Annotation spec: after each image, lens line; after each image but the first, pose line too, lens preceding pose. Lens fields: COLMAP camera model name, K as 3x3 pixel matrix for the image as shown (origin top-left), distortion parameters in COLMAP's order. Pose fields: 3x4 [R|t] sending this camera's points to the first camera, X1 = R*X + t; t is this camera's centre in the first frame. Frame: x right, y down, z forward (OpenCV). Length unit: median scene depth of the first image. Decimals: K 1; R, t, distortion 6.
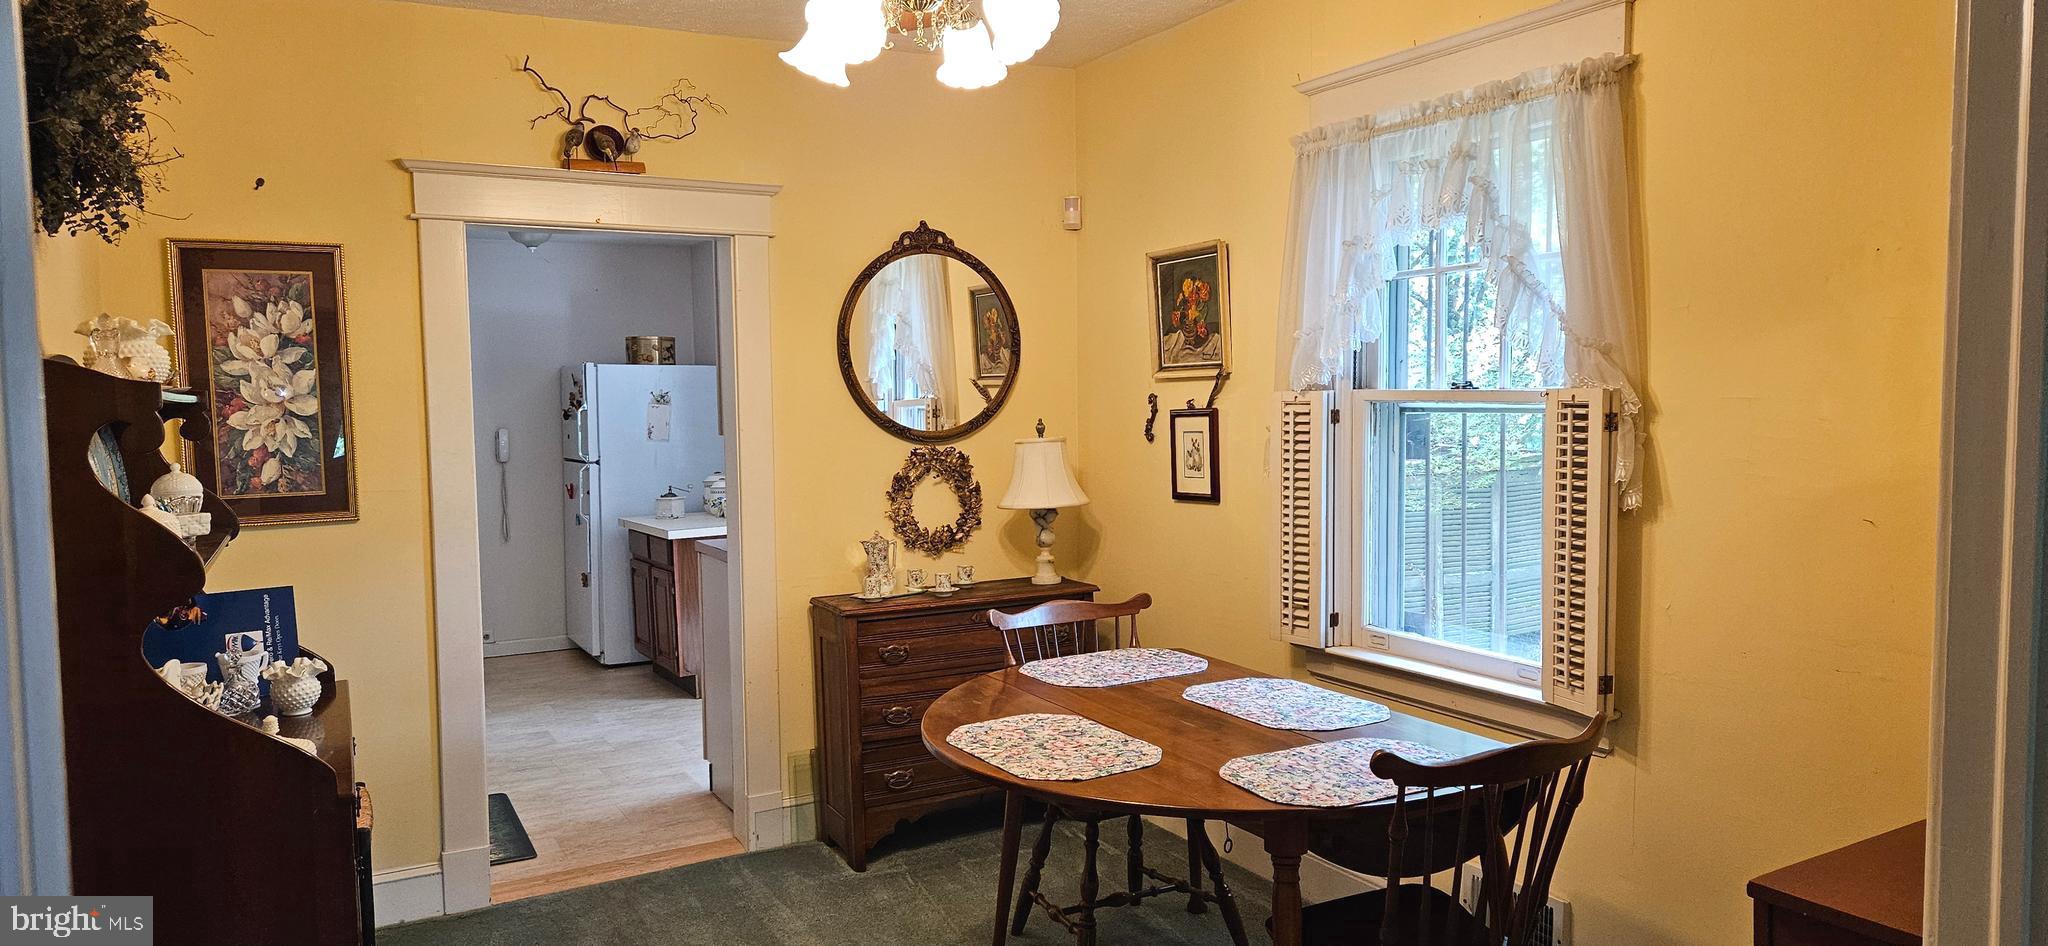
lens RADIAL K [[1310.2, 0, 1045.8], [0, 1310.2, 479.6], [0, 0, 1]] dist [0.031409, -0.018245]
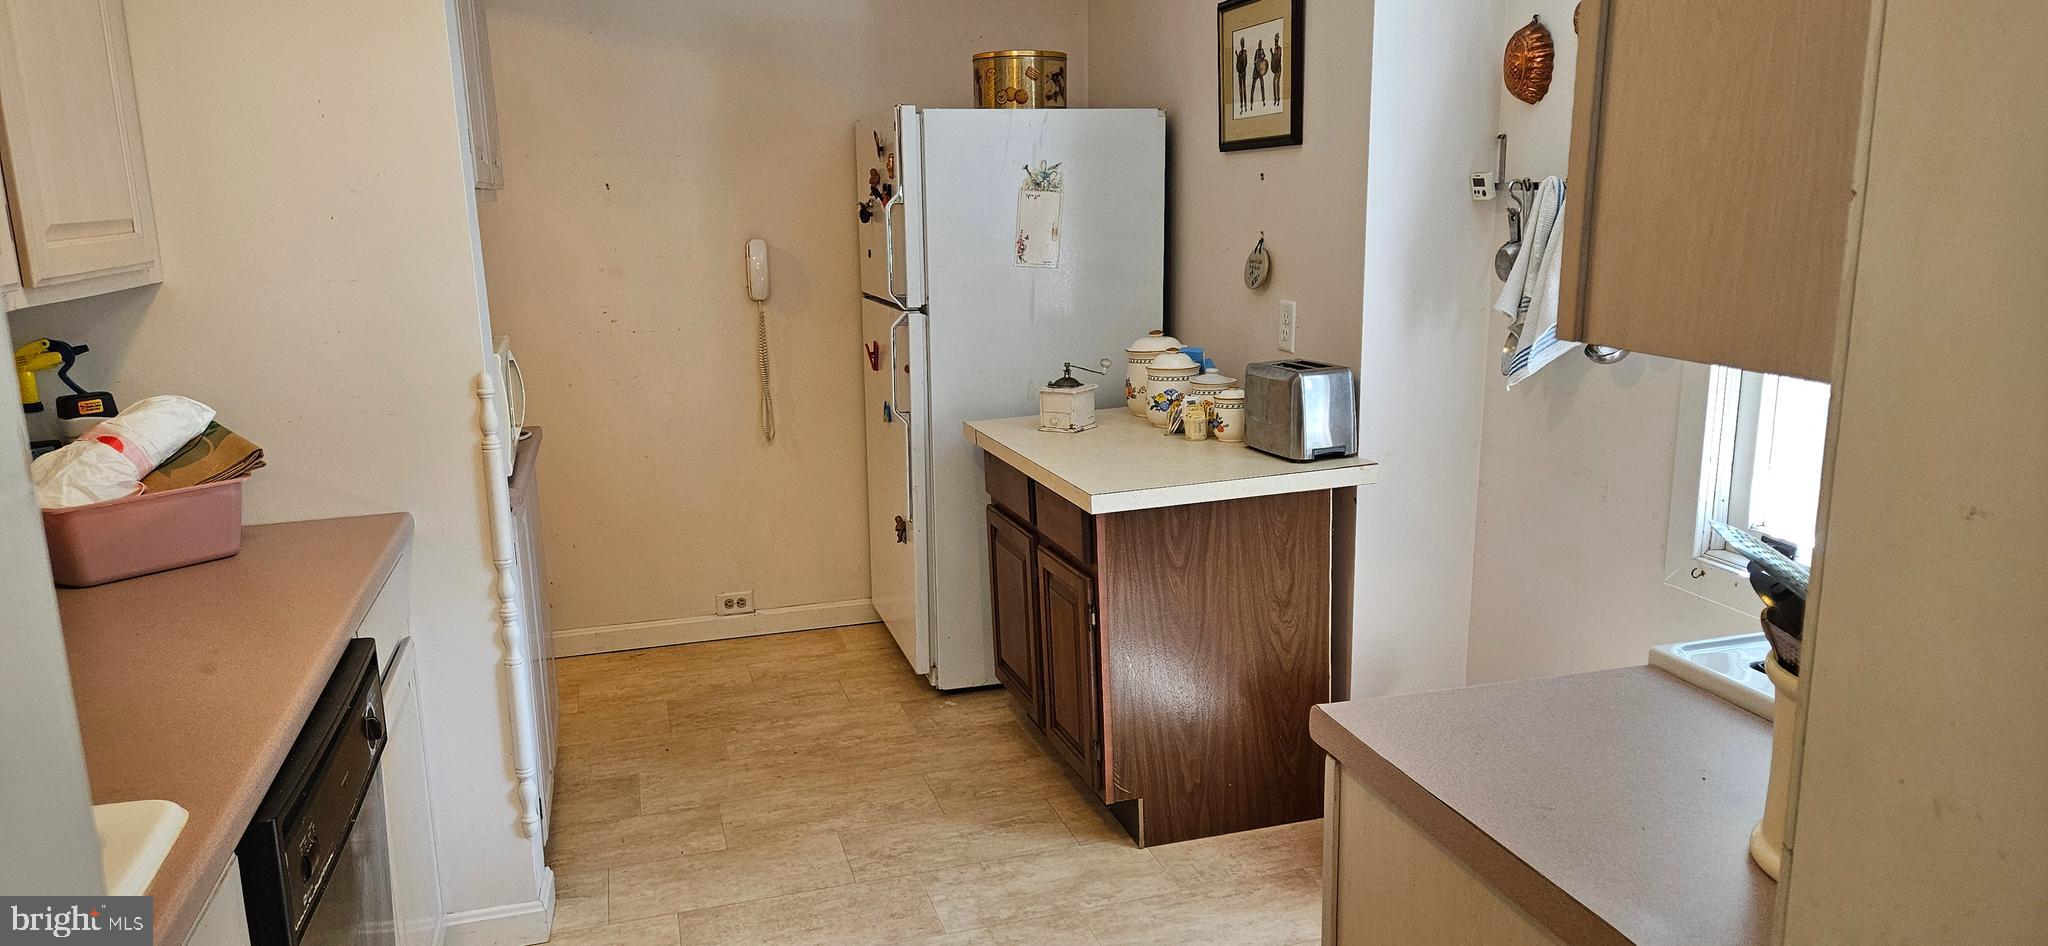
lens RADIAL K [[1310.2, 0, 1011.2], [0, 1310.2, 478.8], [0, 0, 1]] dist [0.031409, -0.018245]
pose [[0.968922, 0.043704, -0.243474, -0.178476], [-0.004300, 0.987096, 0.160071, -0.028851], [0.247328, -0.154049, 0.956607, 0.504254]]
